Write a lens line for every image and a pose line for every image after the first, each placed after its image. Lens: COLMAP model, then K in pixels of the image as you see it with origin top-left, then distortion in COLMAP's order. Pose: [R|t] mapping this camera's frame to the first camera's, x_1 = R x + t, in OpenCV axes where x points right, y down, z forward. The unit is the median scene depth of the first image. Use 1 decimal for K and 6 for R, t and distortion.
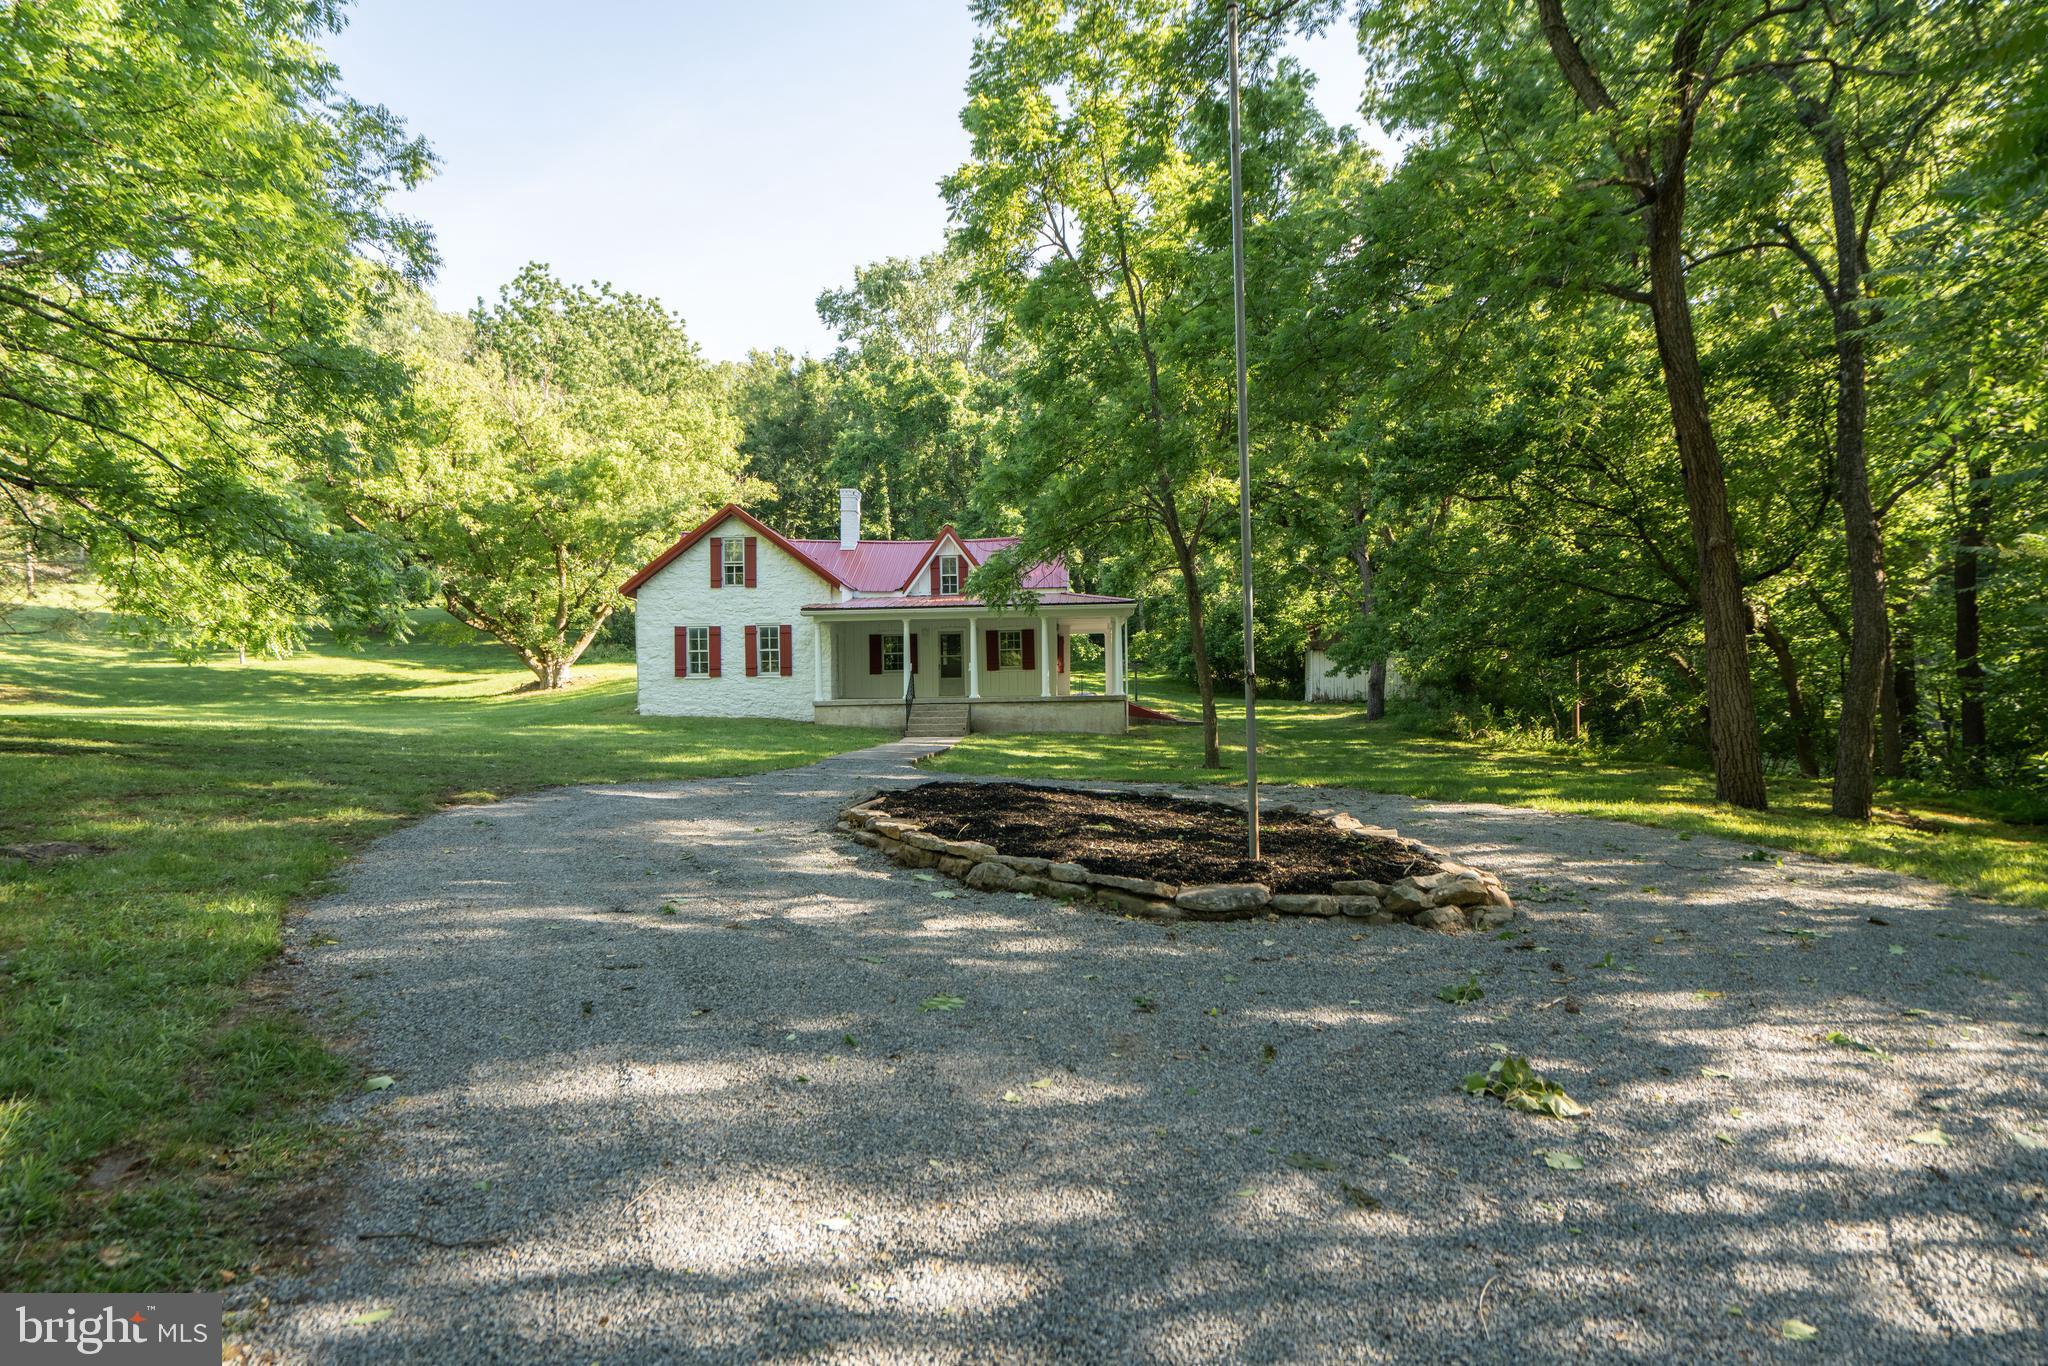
lens RADIAL K [[1149.6, 0, 1012.1], [0, 1149.6, 685.5], [0, 0, 1]] dist [-0.003810, -0.000184]
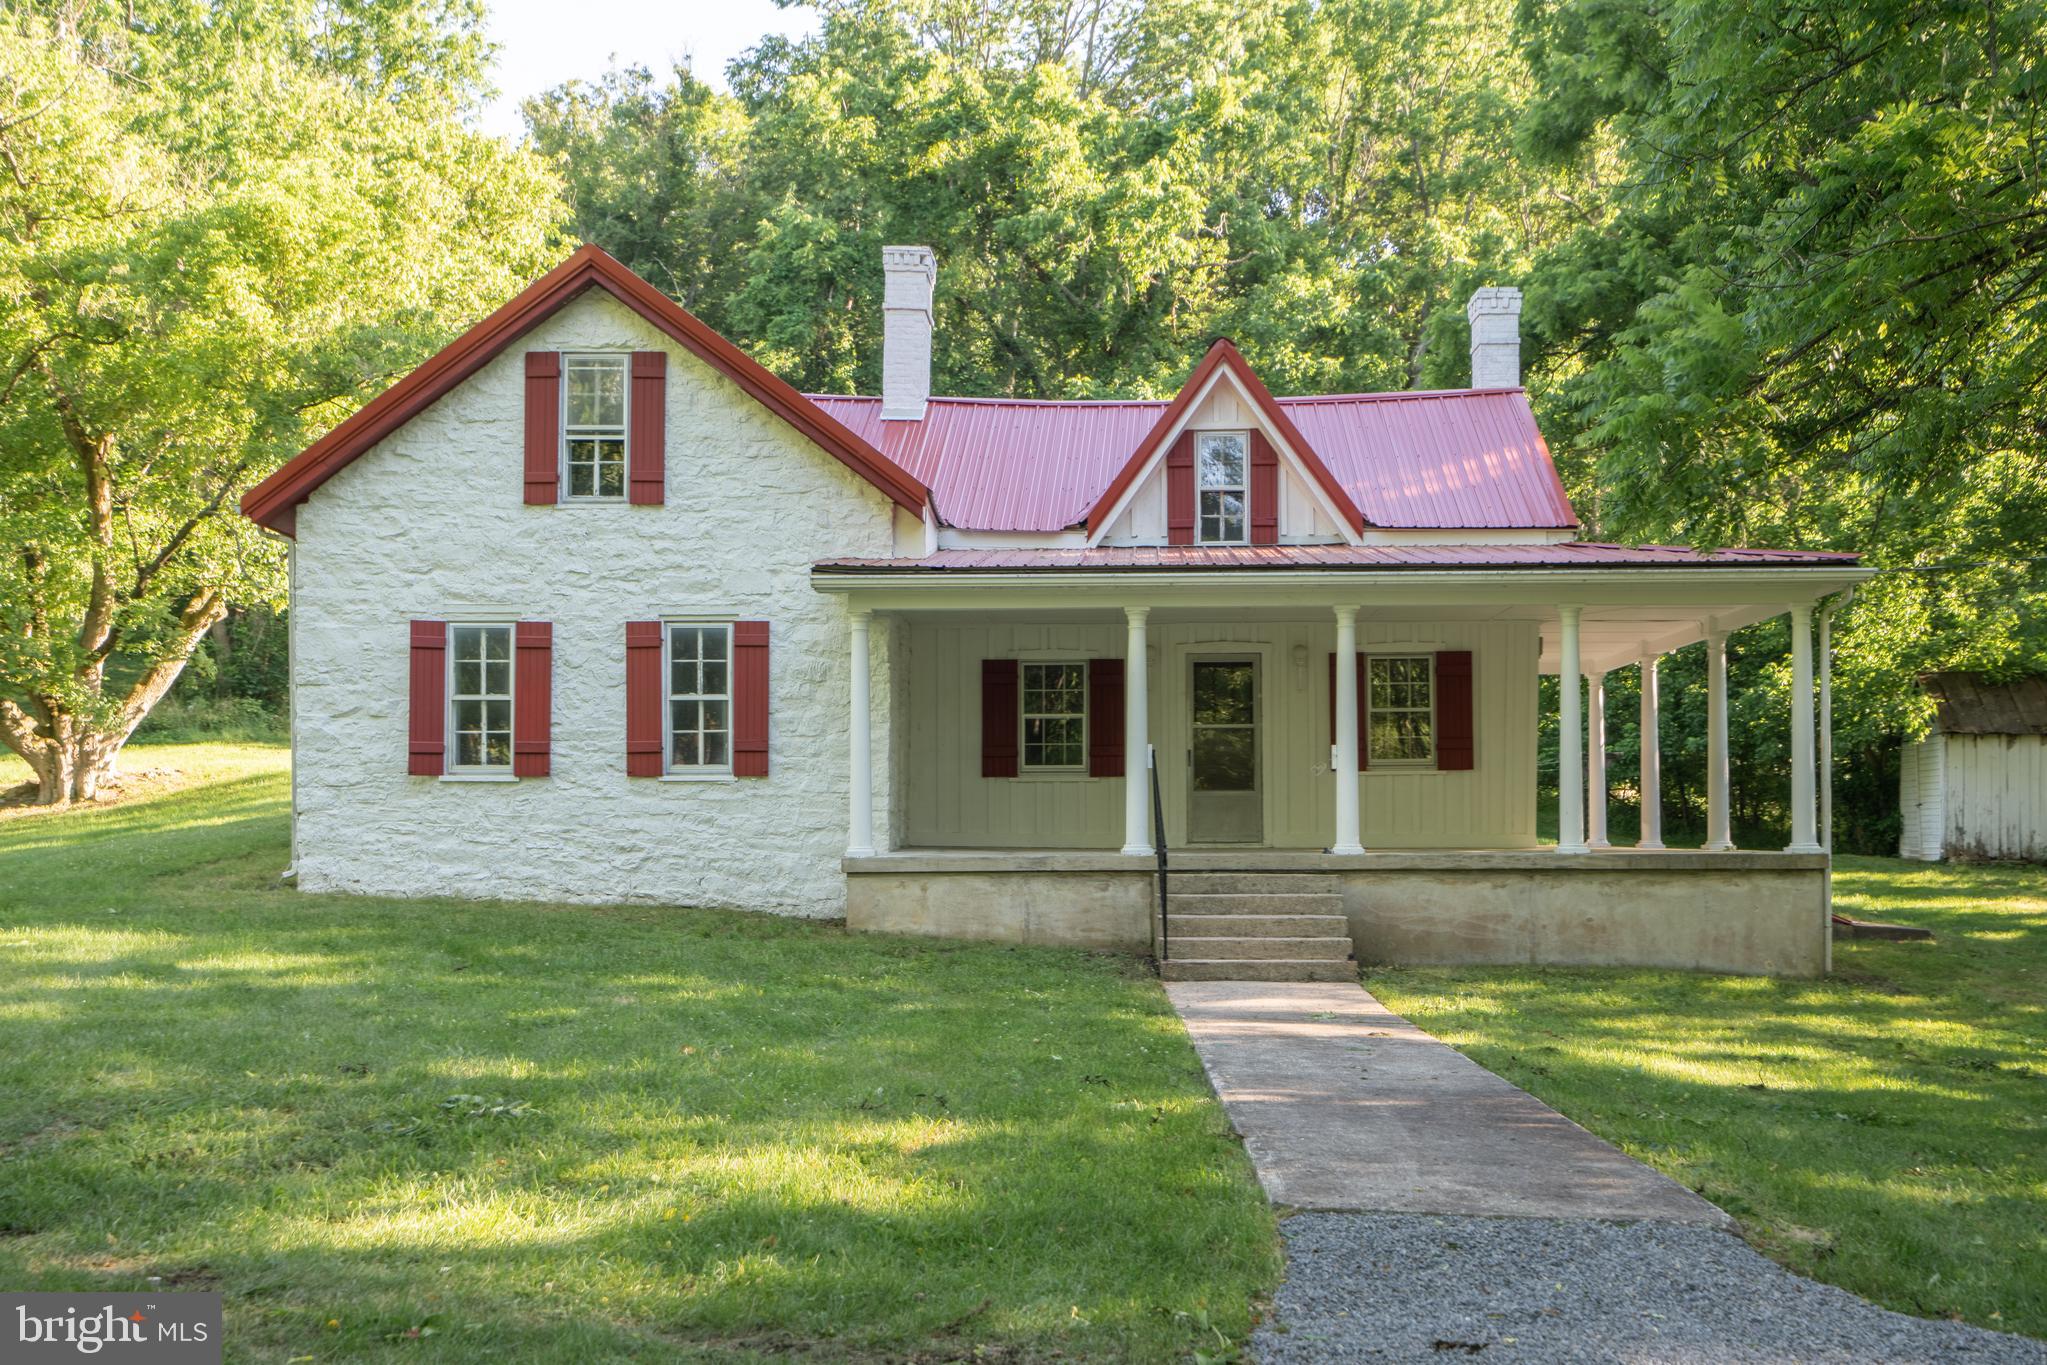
lens RADIAL K [[2236.0, 0, 1026.8], [0, 2236.0, 757.6], [0, 0, 1]] dist [0.010203, 0.000000]
pose [[0.999863, 0.015772, 0.005104, -0.120930], [-0.015653, 0.999624, -0.022506, -0.000974], [-0.005457, 0.022423, 0.999734, 0.363782]]
